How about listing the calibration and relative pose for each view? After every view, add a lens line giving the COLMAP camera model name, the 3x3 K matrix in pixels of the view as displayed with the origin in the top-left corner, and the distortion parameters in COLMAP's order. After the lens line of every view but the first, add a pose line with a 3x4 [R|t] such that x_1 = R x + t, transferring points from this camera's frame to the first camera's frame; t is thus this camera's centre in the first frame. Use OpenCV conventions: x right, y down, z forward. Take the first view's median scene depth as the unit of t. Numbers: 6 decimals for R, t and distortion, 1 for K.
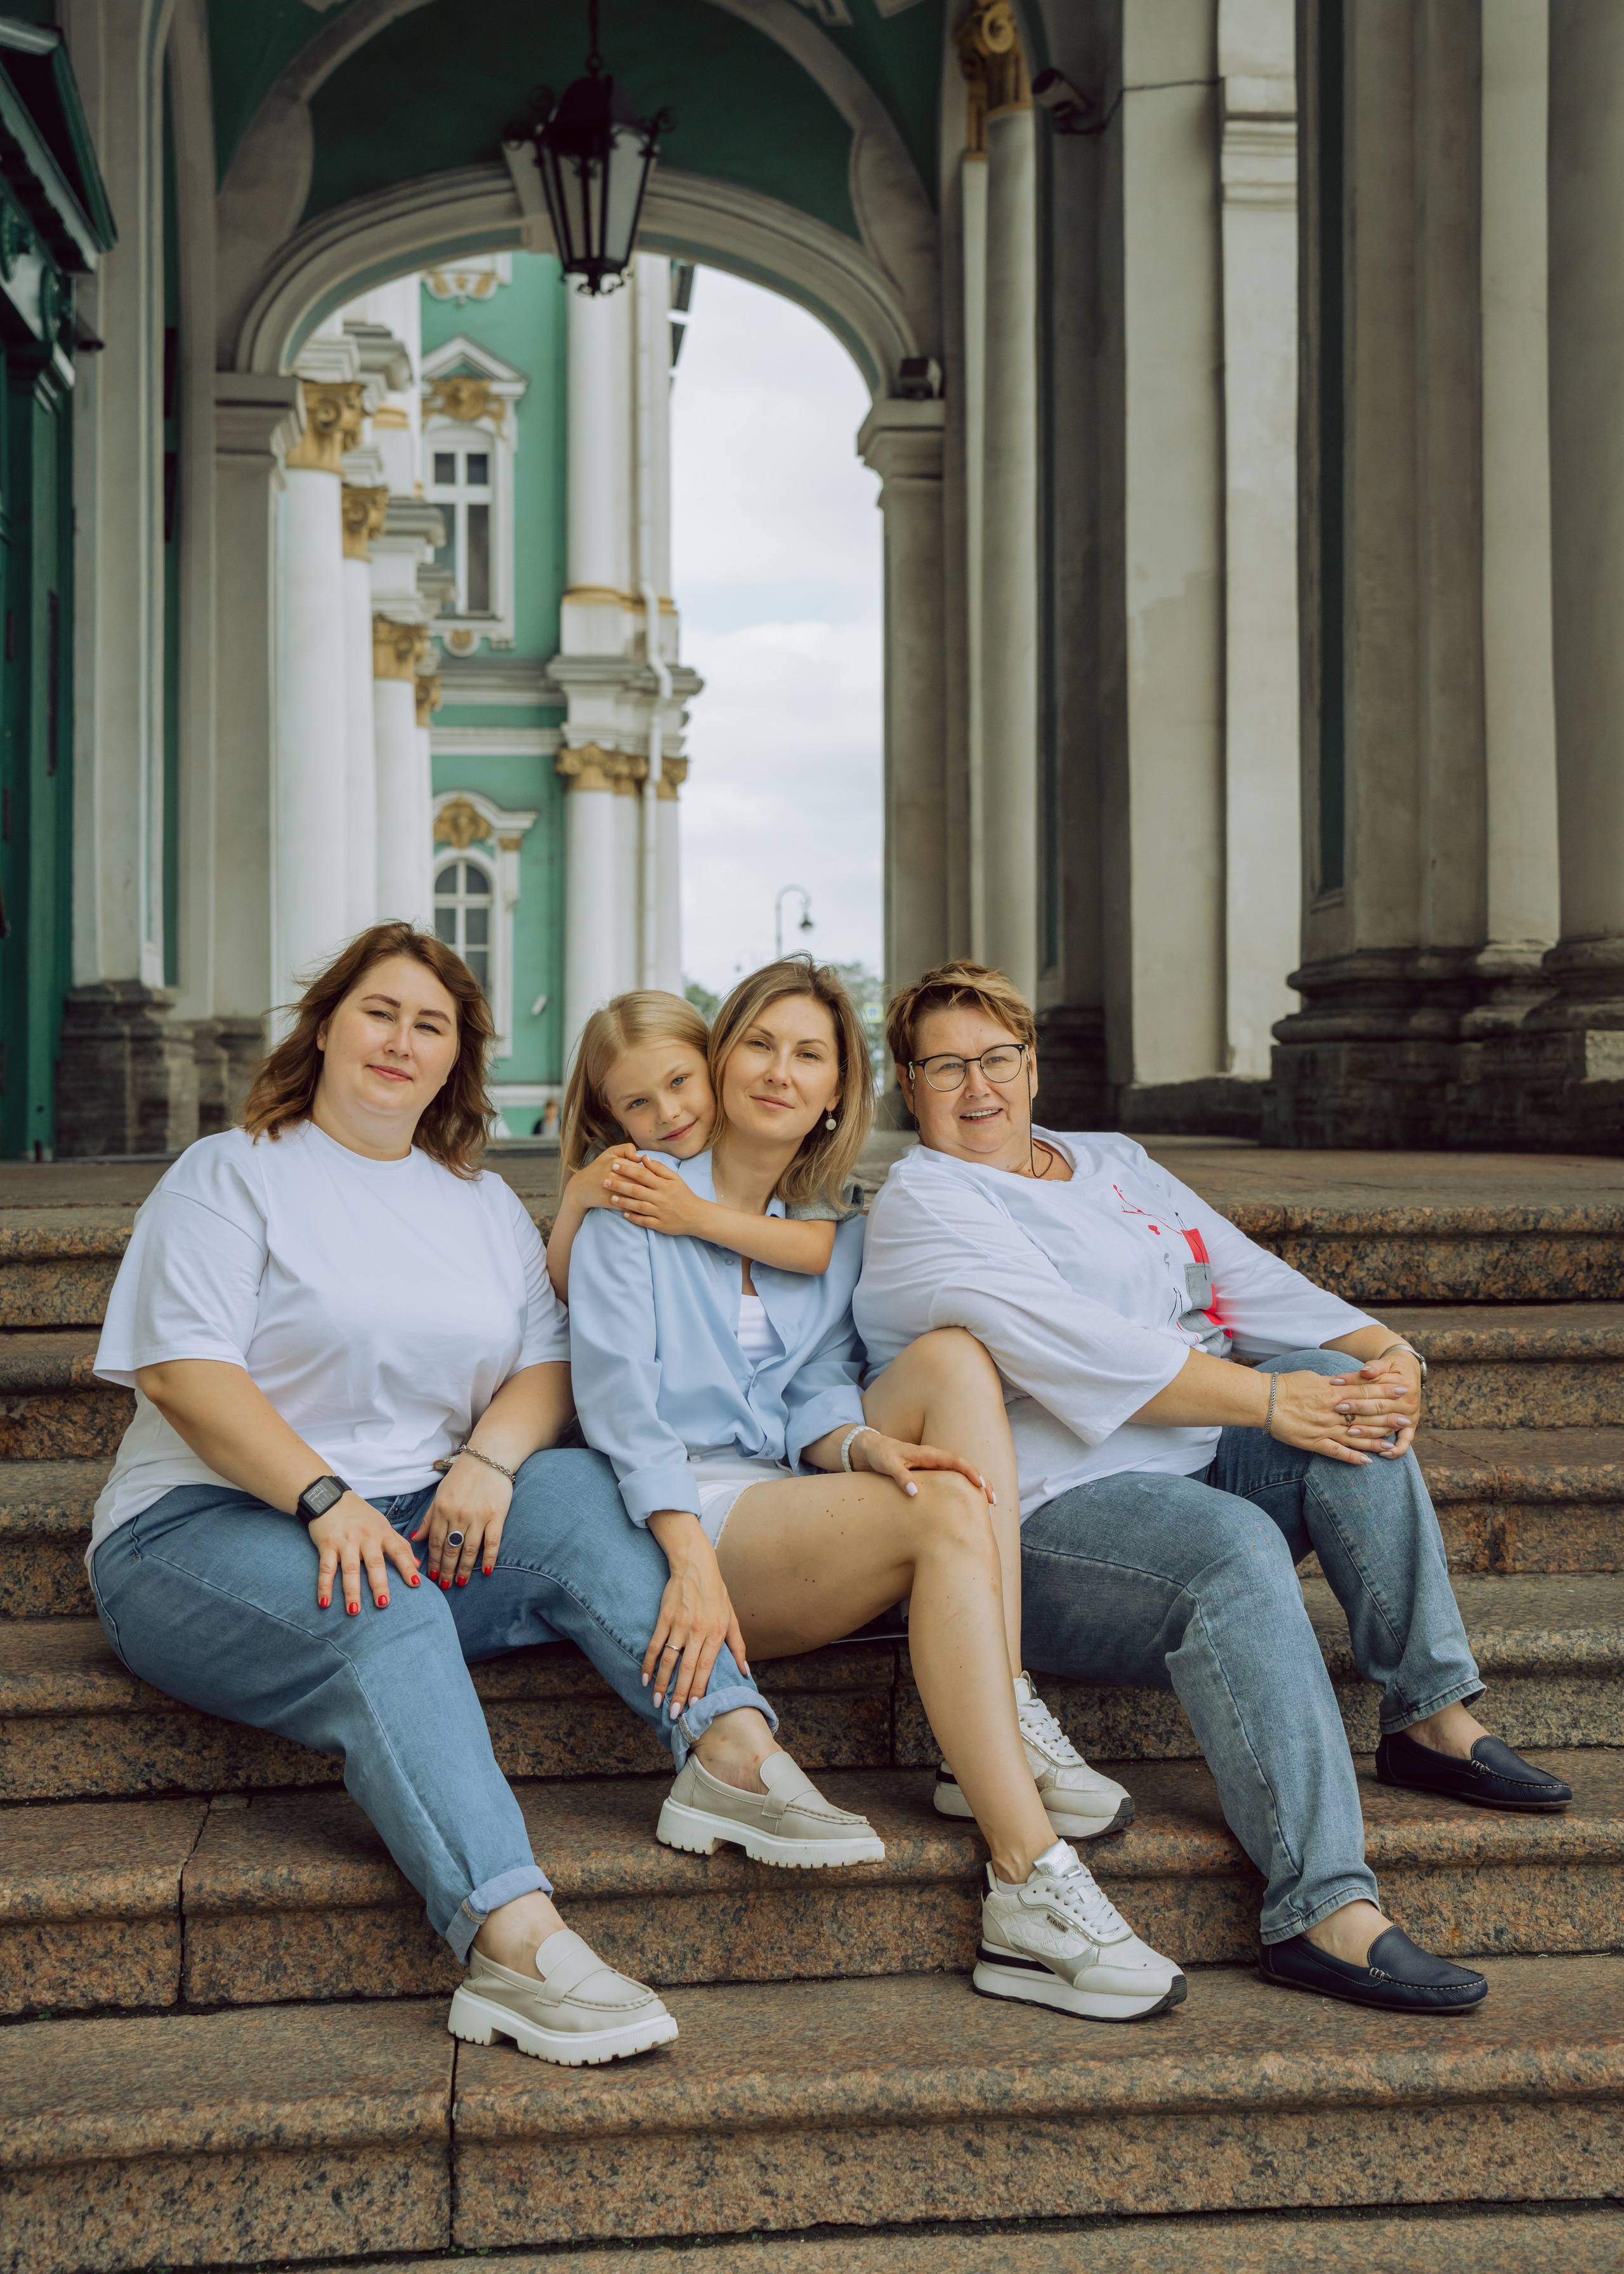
lens RADIAL K [[3029.2, 0, 811.6], [0, 3029.2, 936.8], [0, 0, 1]] dist [0.089219, 0.040046]
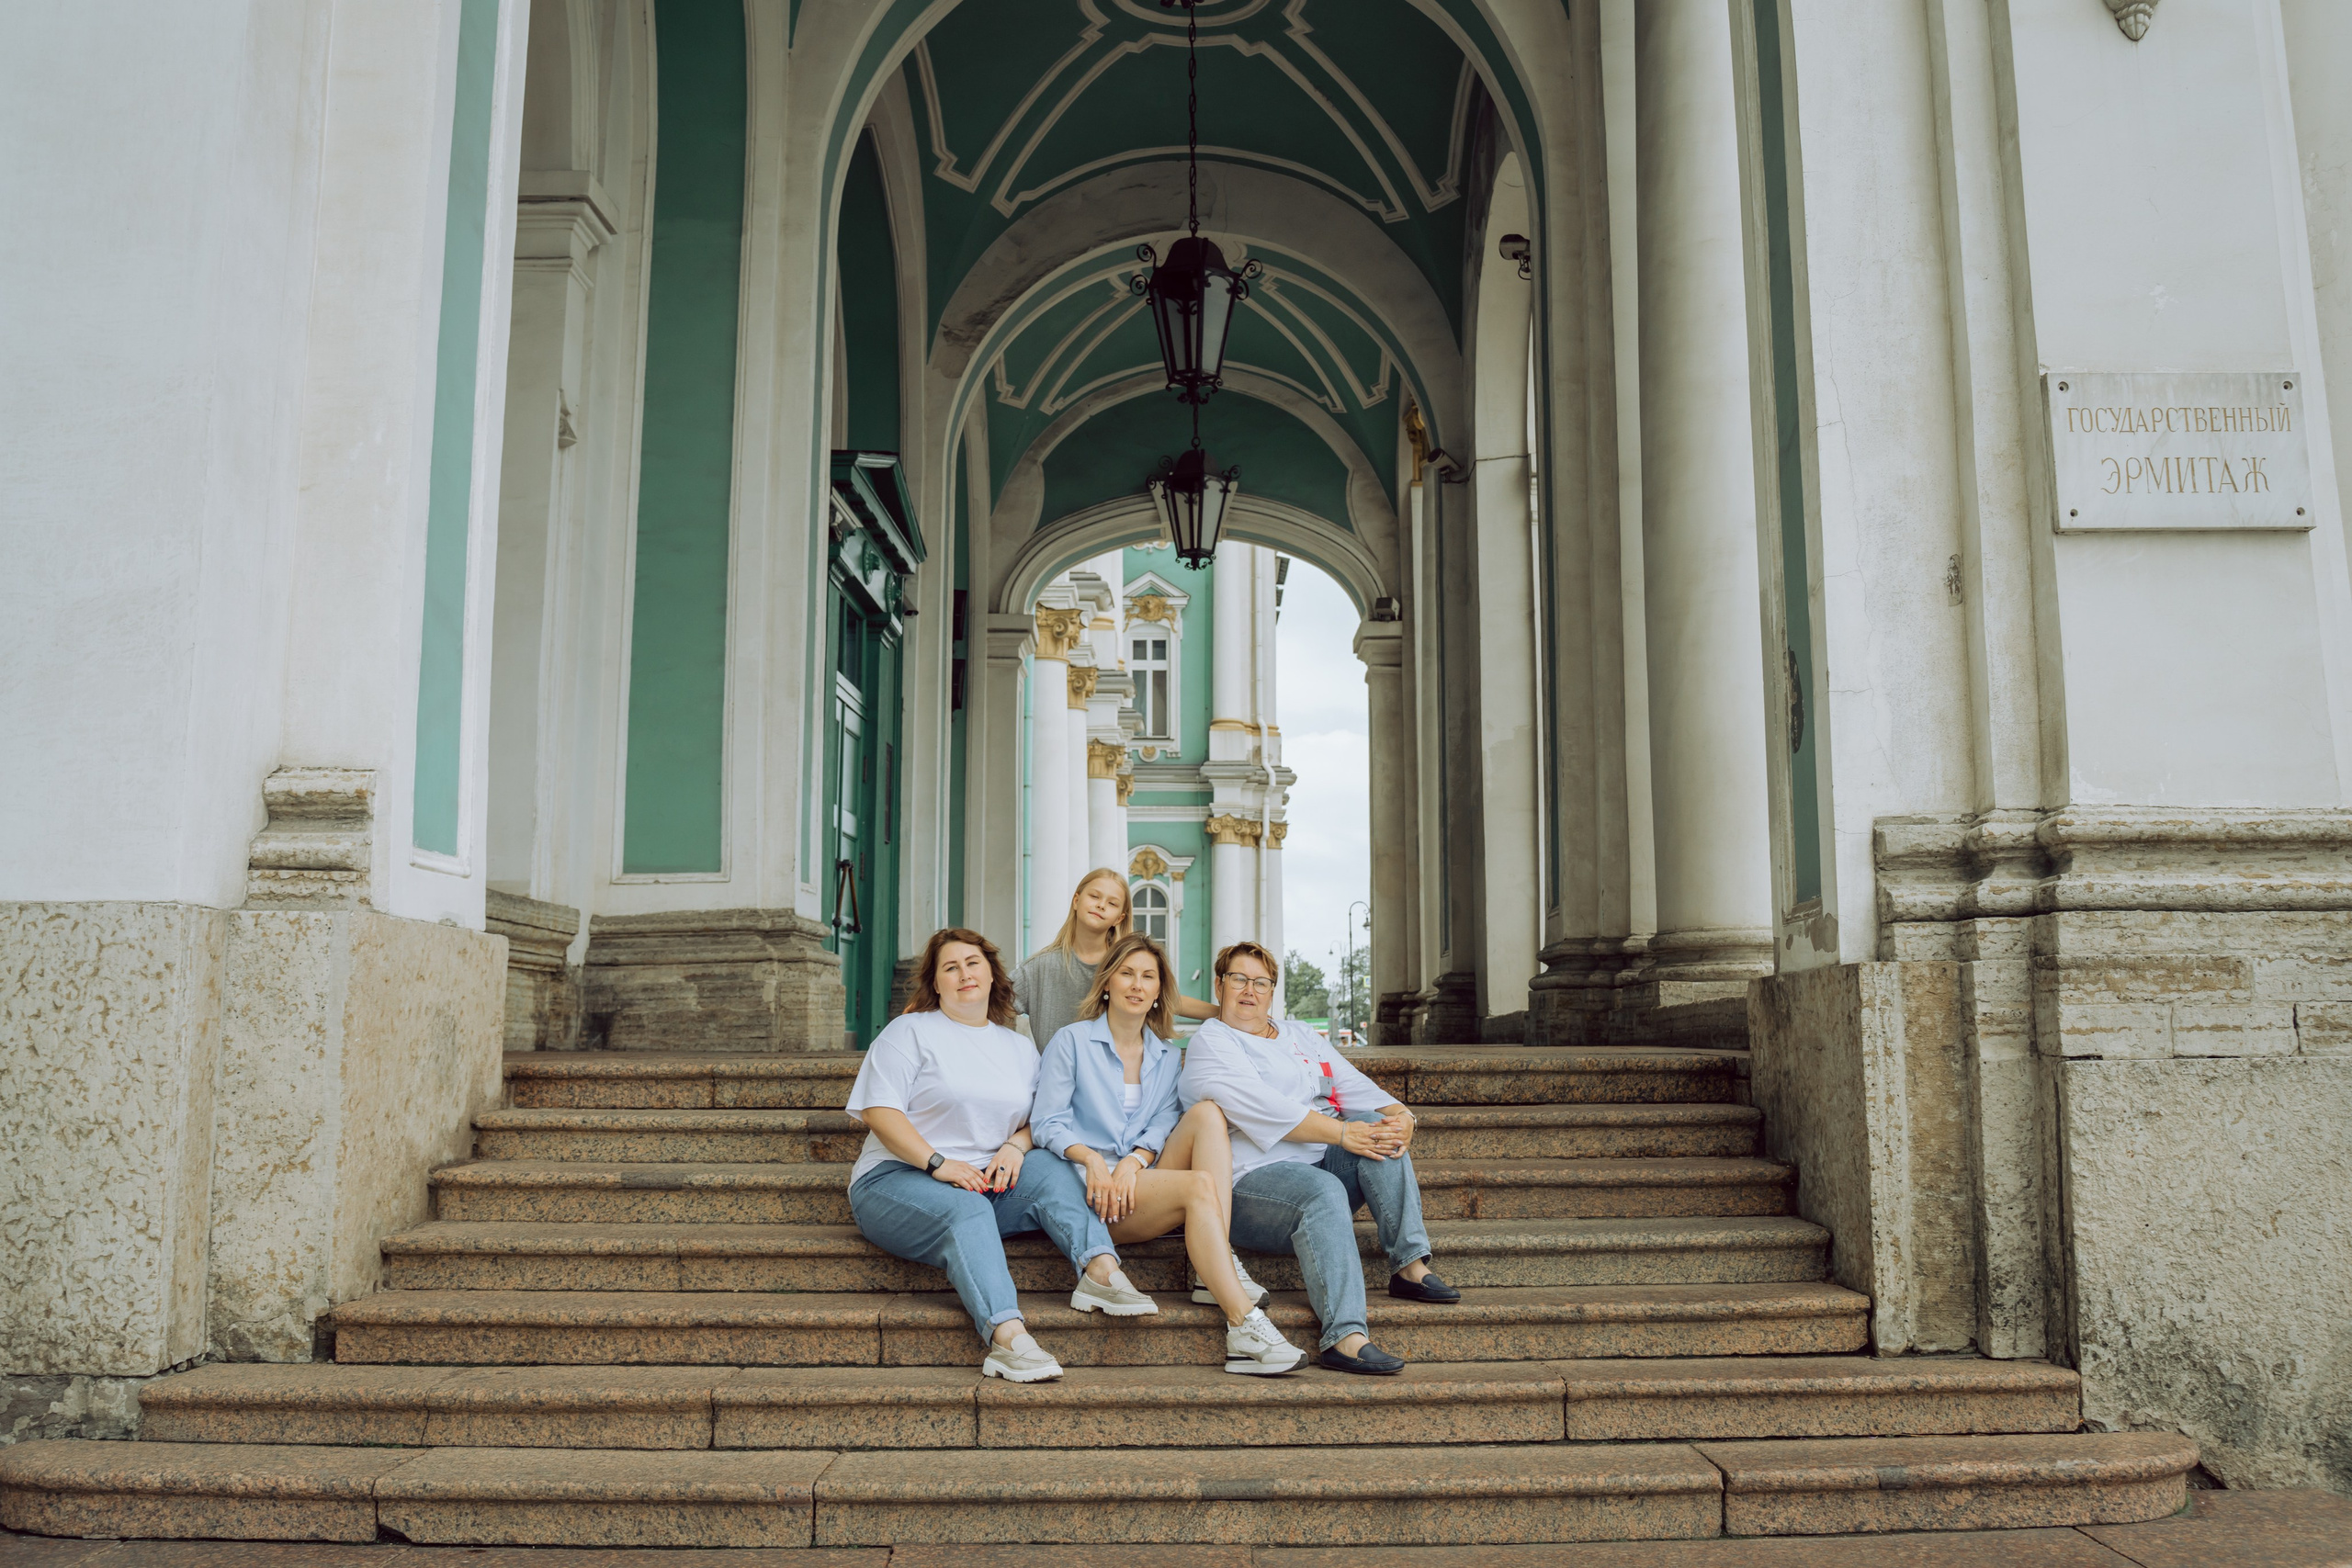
lens RADIAL K [[1877.6, 0, 1176.0], [0, 1877.6, 784.0], [0, 0, 1]] dist [-0.118325, 0.000924]
pose [[0.994738, -0.008938, -0.102057, 0.063664], [0.000826, 0.996855, -0.079249, -0.000003], [0.102444, 0.078748, 0.991617, -0.165646]]
